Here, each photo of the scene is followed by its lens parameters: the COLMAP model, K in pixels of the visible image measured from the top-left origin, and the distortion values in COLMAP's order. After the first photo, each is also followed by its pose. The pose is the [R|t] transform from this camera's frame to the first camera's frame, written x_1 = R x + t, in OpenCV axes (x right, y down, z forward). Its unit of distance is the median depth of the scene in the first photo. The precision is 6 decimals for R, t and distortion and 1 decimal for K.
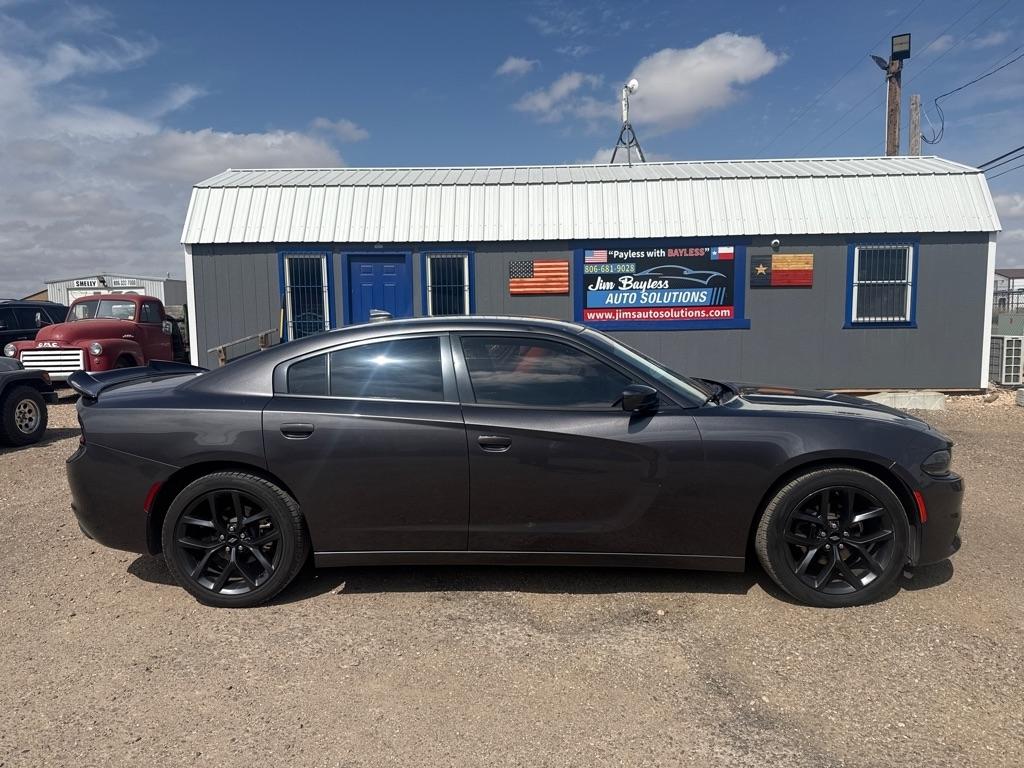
lens RADIAL K [[712.9, 0, 510.3], [0, 712.9, 394.1], [0, 0, 1]] dist [0.092484, -0.016211]
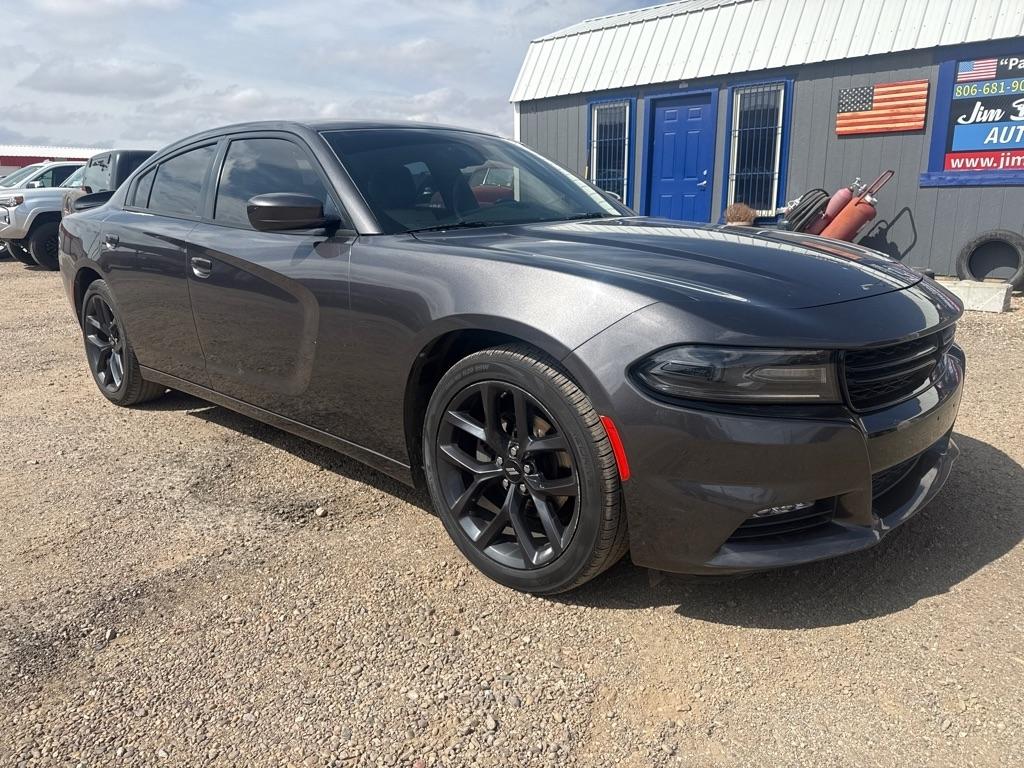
lens RADIAL K [[731.7, 0, 508.2], [0, 731.7, 378.4], [0, 0, 1]] dist [0.013414, -0.018559]
pose [[0.755123, 0.161437, -0.635396, 0.267382], [-0.075946, 0.984222, 0.159808, 0.011569], [0.651170, -0.072419, 0.755469, 0.190110]]
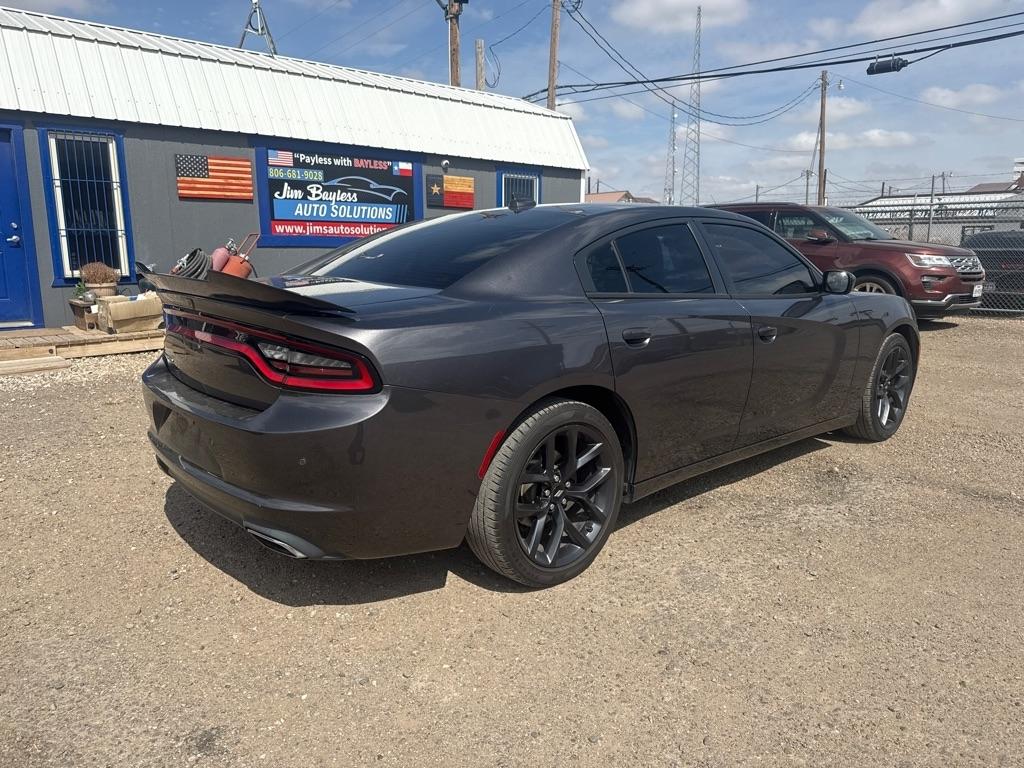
lens RADIAL K [[731.7, 0, 516.3], [0, 731.7, 383.8], [0, 0, 1]] dist [0.013414, -0.018559]
pose [[0.714446, -0.115464, 0.690097, -0.311642], [0.066569, 0.993033, 0.097232, 0.007338], [-0.696516, -0.023529, 0.717155, 0.174584]]
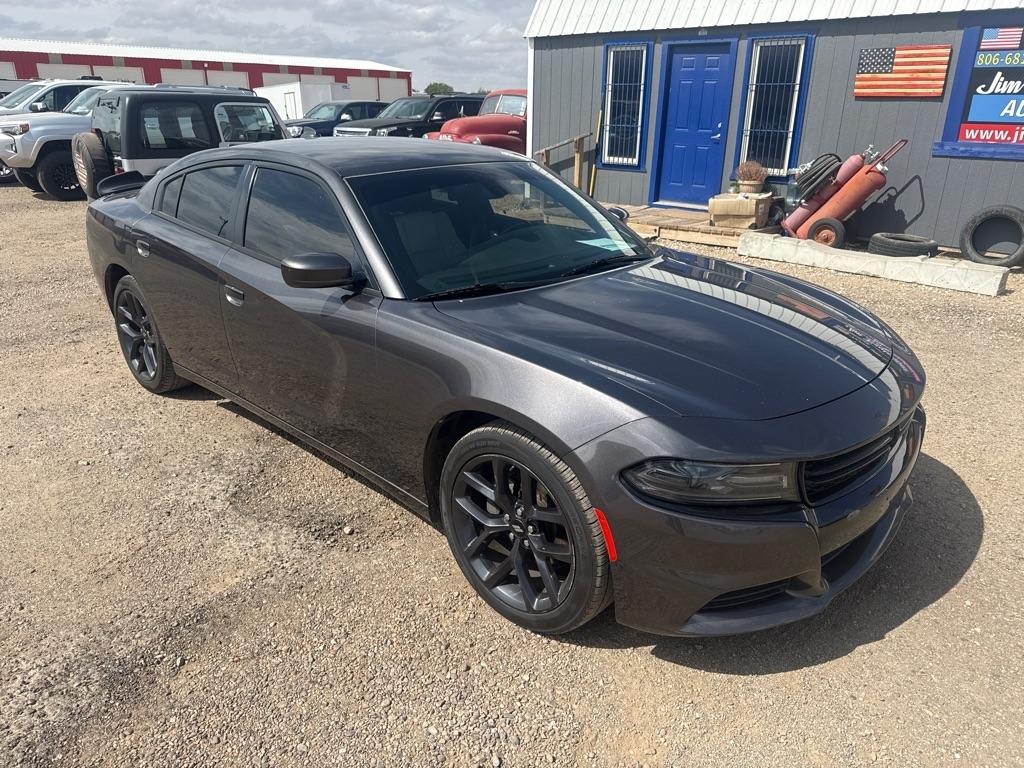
lens RADIAL K [[731.7, 0, 511.7], [0, 731.7, 385.0], [0, 0, 1]] dist [0.013414, -0.018559]
pose [[0.748187, 0.260884, -0.610046, 0.273326], [-0.099332, 0.953134, 0.285779, -0.039403], [0.656010, -0.153219, 0.739036, 0.174814]]
